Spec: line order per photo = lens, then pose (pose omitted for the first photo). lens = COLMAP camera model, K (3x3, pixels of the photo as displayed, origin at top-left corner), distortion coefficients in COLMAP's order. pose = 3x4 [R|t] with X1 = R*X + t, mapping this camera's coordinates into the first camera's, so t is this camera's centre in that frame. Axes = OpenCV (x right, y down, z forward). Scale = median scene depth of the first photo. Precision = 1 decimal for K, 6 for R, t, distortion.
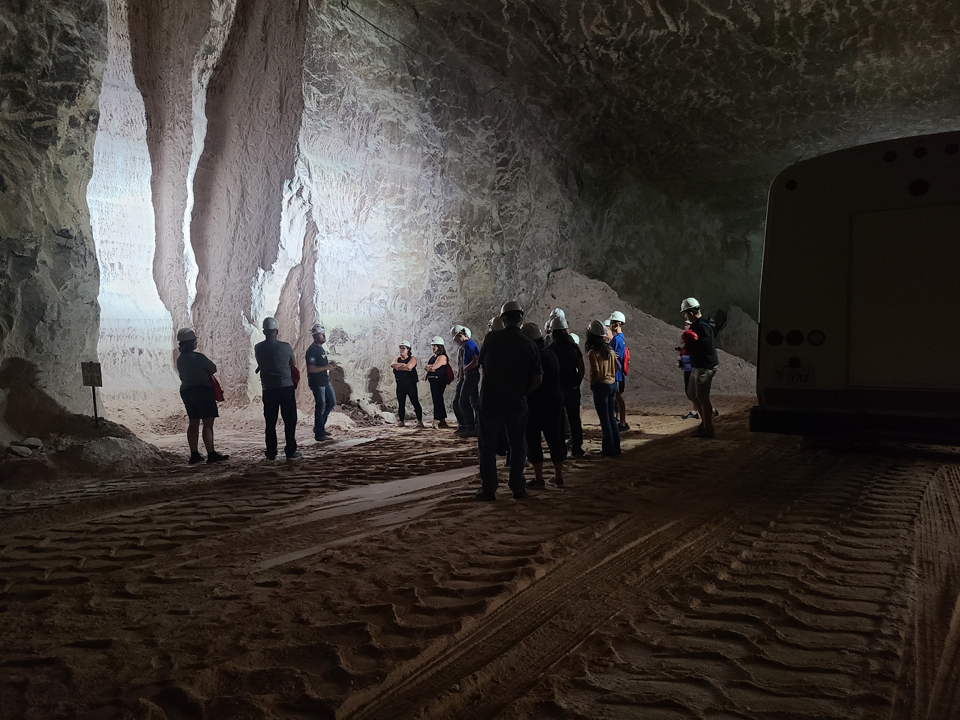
lens RADIAL K [[716.0, 0, 481.4], [0, 716.0, 368.6], [0, 0, 1]] dist [0.039366, -0.012254]
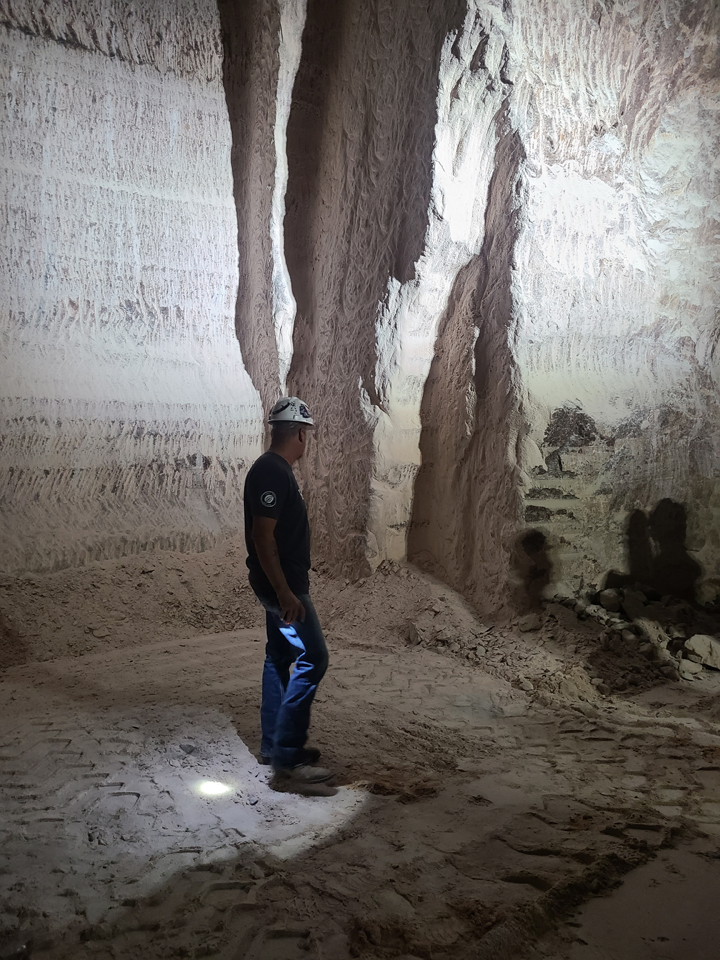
lens RADIAL K [[716.0, 0, 338.8], [0, 716.0, 473.3], [0, 0, 1]] dist [0.039366, -0.012254]
pose [[0.880357, 0.016575, -0.474022, -0.120893], [-0.020523, 0.999784, -0.003156, -0.016175], [0.473867, 0.012506, 0.880507, 0.578334]]
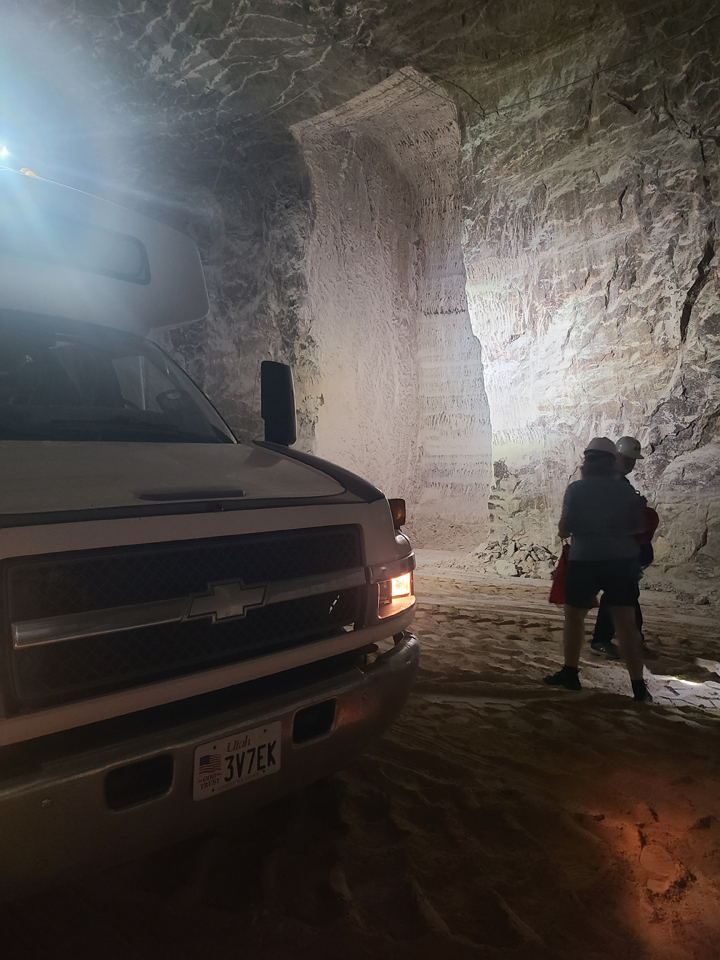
lens RADIAL K [[716.0, 0, 359.2], [0, 716.0, 471.9], [0, 0, 1]] dist [0.039366, -0.012254]
pose [[-0.223147, 0.009425, -0.974739, 0.707101], [-0.039193, 0.999058, 0.018633, -0.051059], [0.973997, 0.042361, -0.222568, 0.999647]]
